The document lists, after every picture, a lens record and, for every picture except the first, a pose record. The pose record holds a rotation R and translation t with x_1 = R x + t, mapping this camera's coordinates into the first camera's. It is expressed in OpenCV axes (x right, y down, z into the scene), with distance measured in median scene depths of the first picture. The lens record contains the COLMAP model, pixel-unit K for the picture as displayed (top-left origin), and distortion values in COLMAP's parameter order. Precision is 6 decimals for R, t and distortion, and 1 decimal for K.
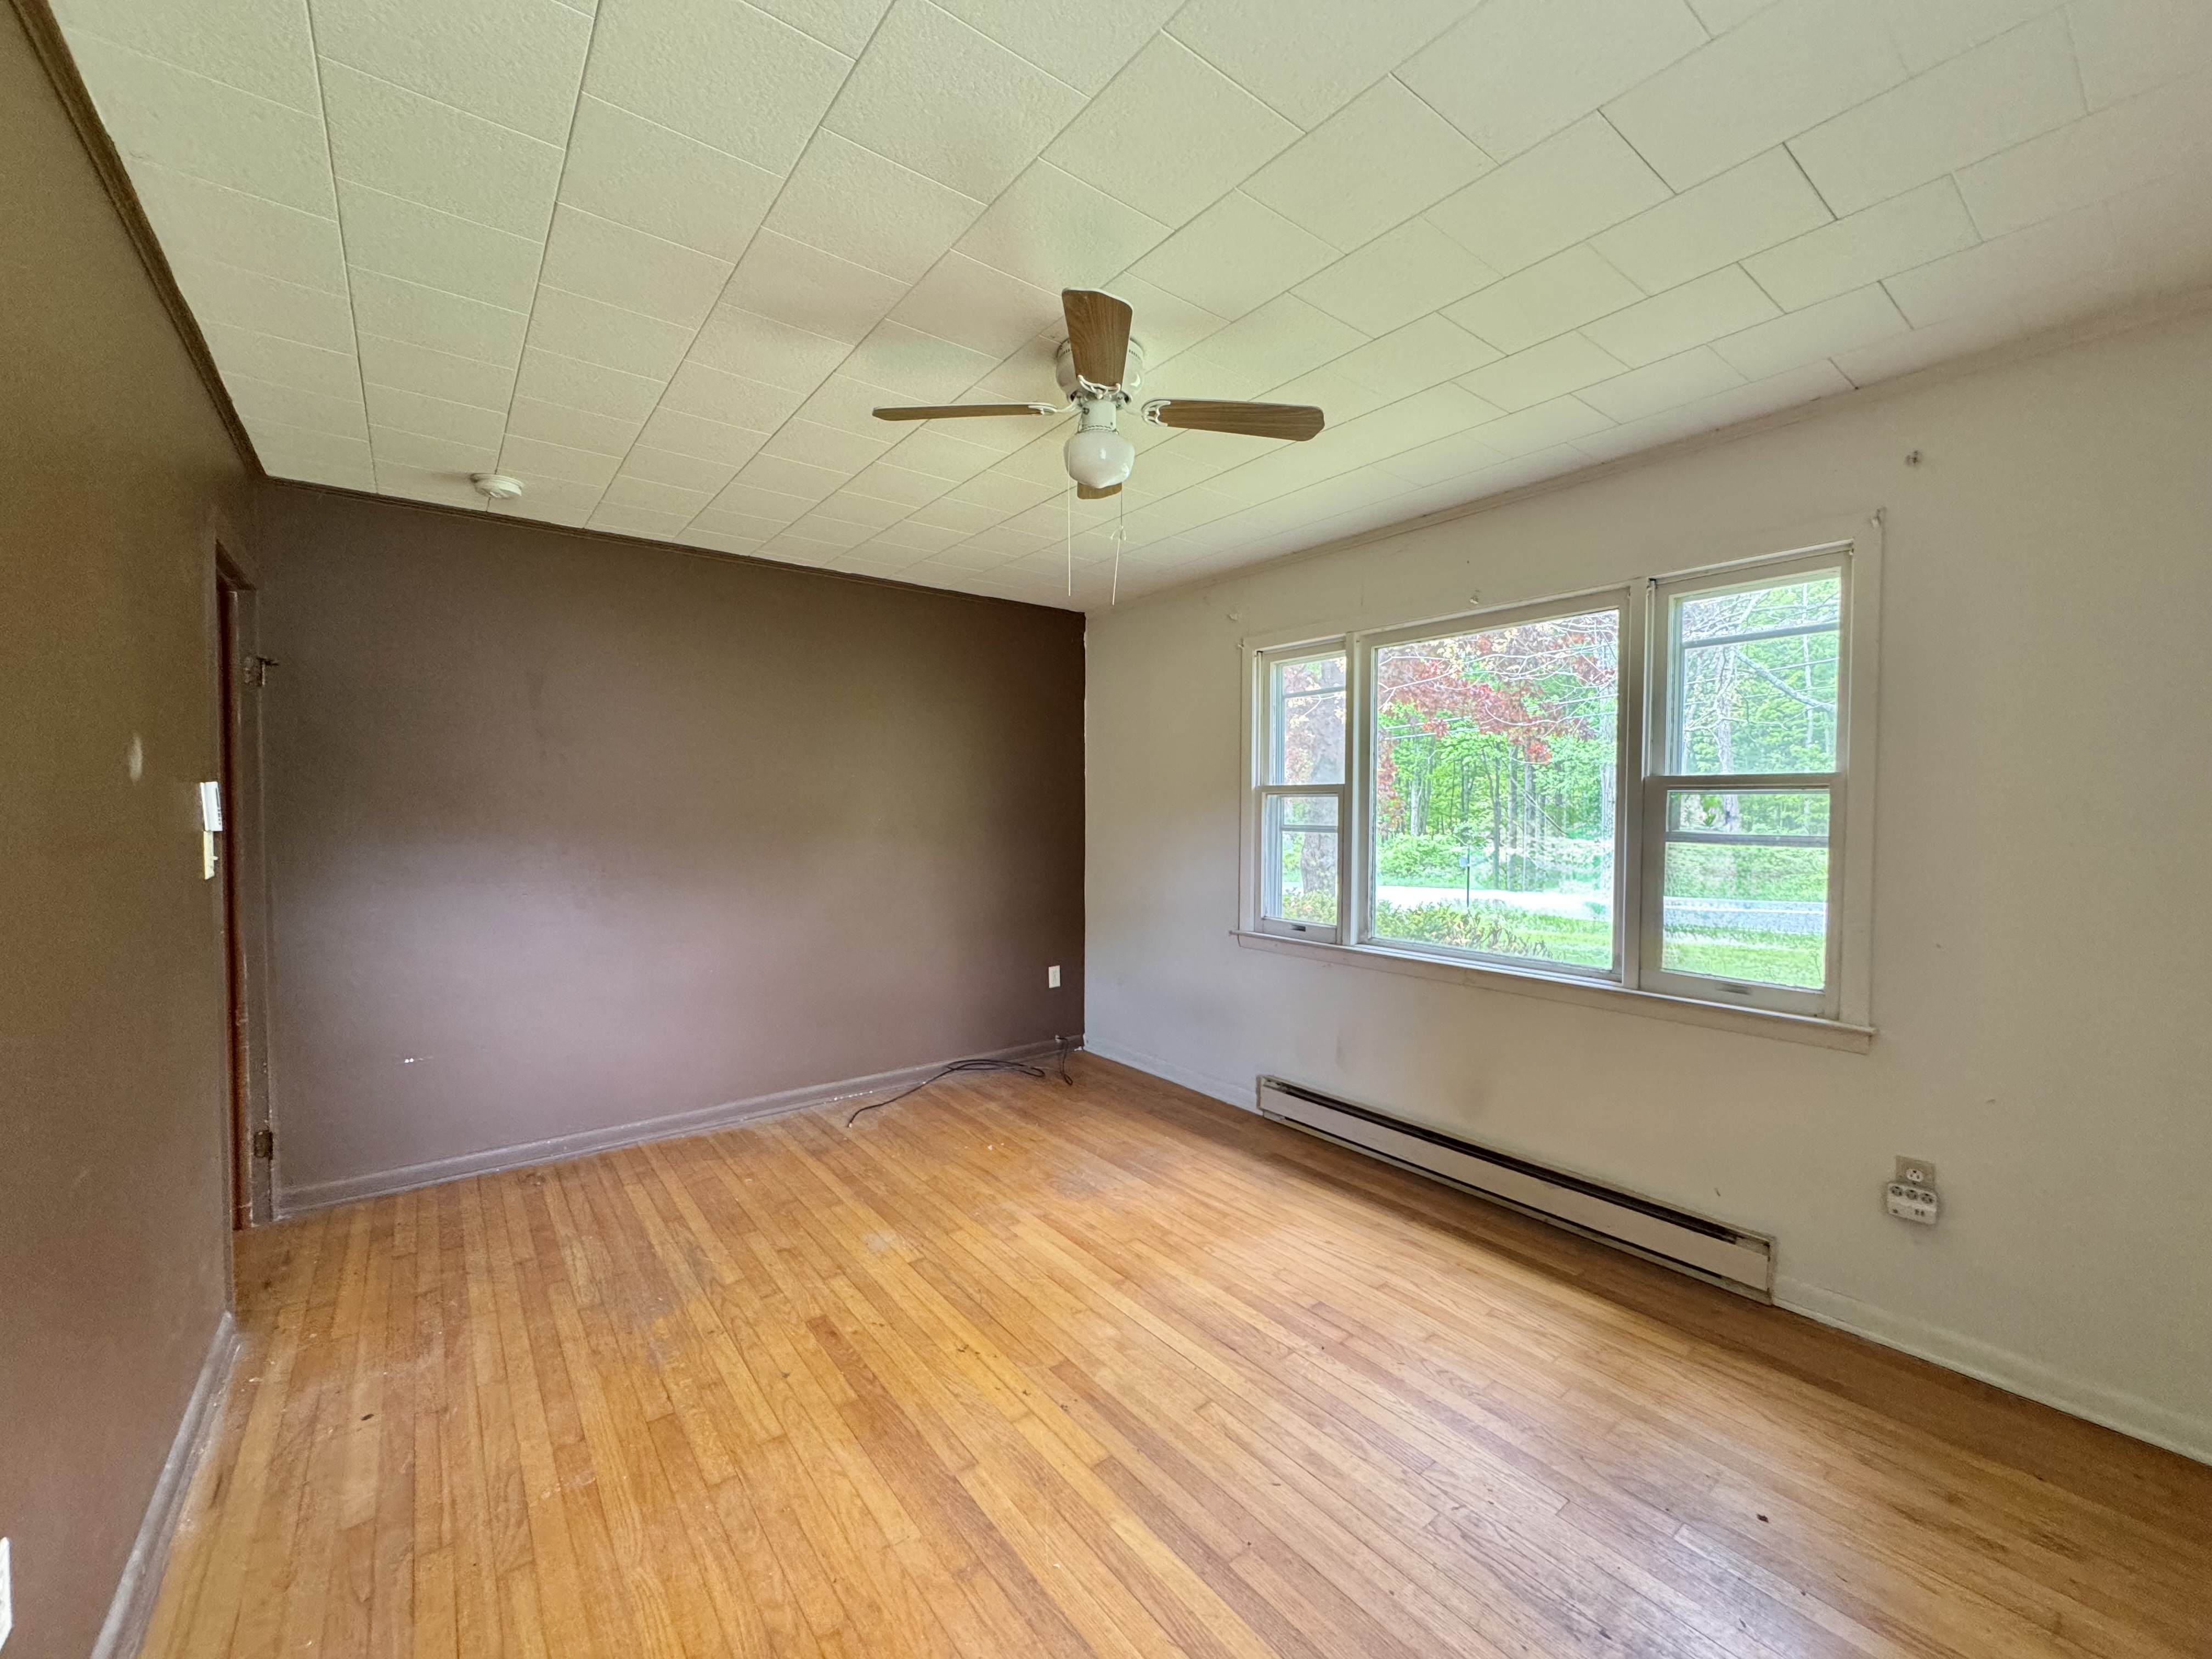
lens RADIAL K [[880.6, 0, 1106.1], [0, 880.6, 827.3], [0, 0, 1]] dist [-0.003257, 0.001148]
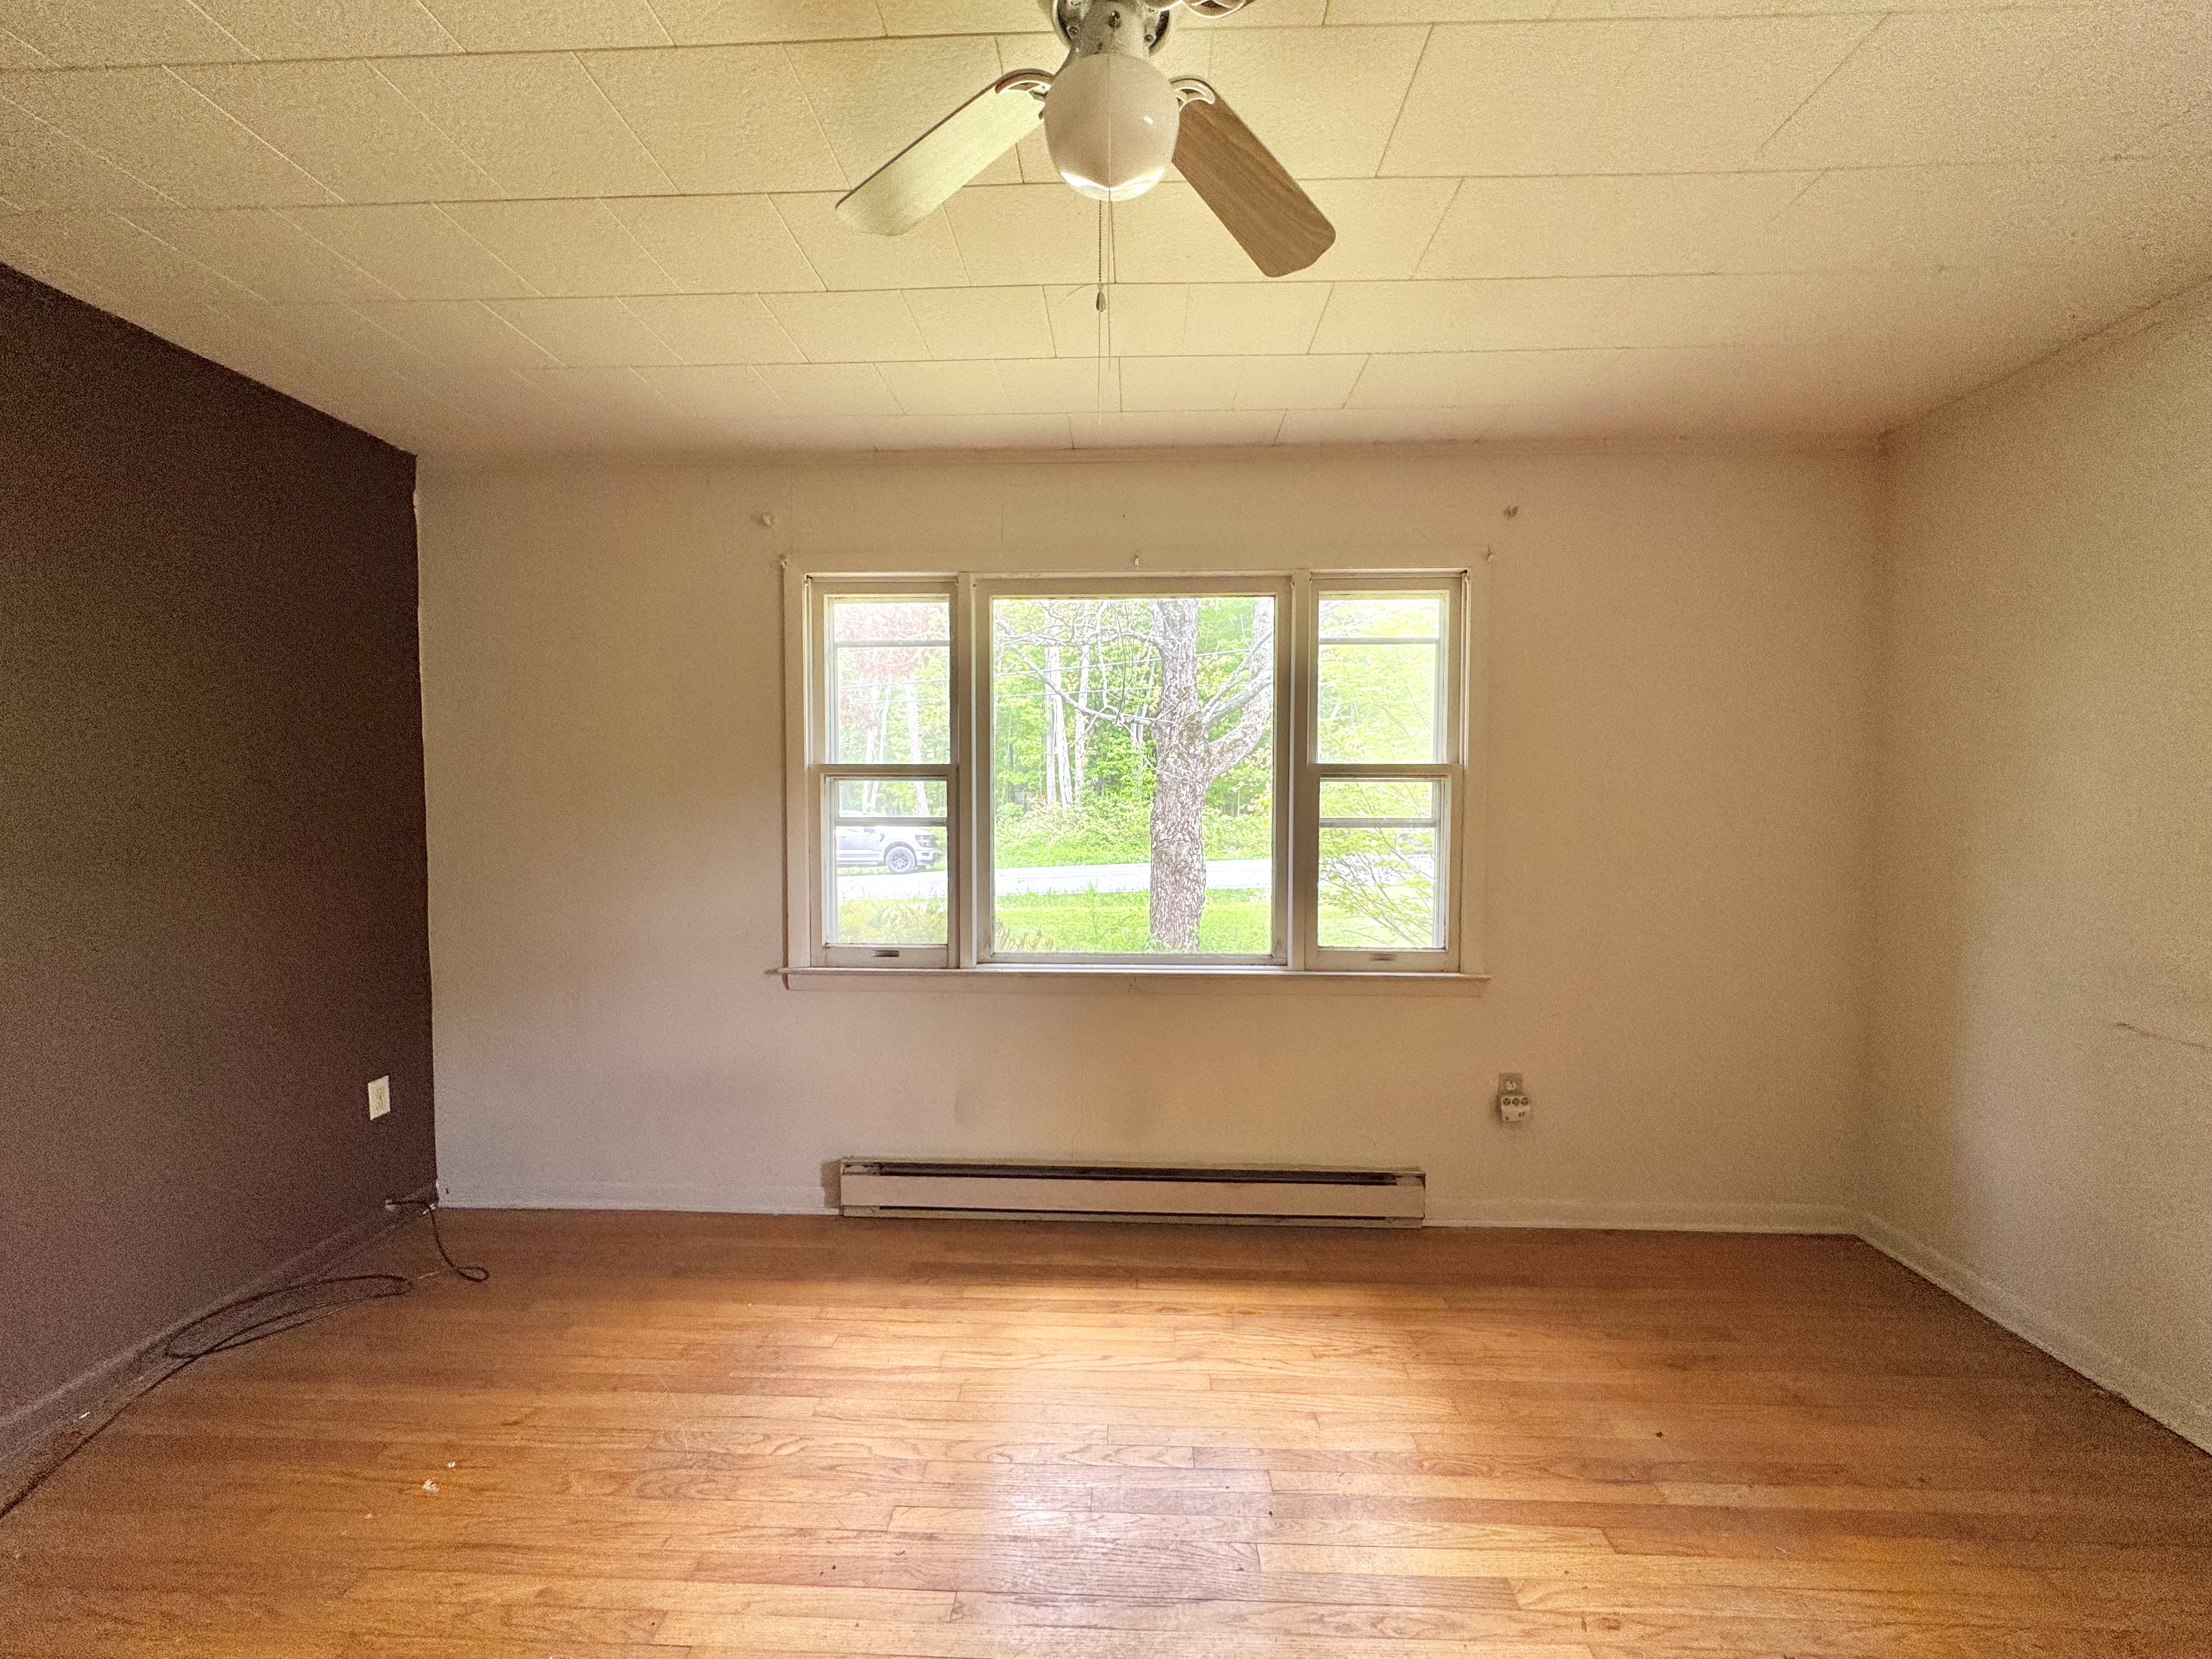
lens RADIAL K [[880.6, 0, 1107.5], [0, 880.6, 827.6], [0, 0, 1]] dist [-0.003257, 0.001148]
pose [[0.642304, -0.031771, 0.765791, -0.309769], [0.018397, 0.999492, 0.026036, -0.013127], [-0.766229, -0.002635, 0.642562, 0.483149]]
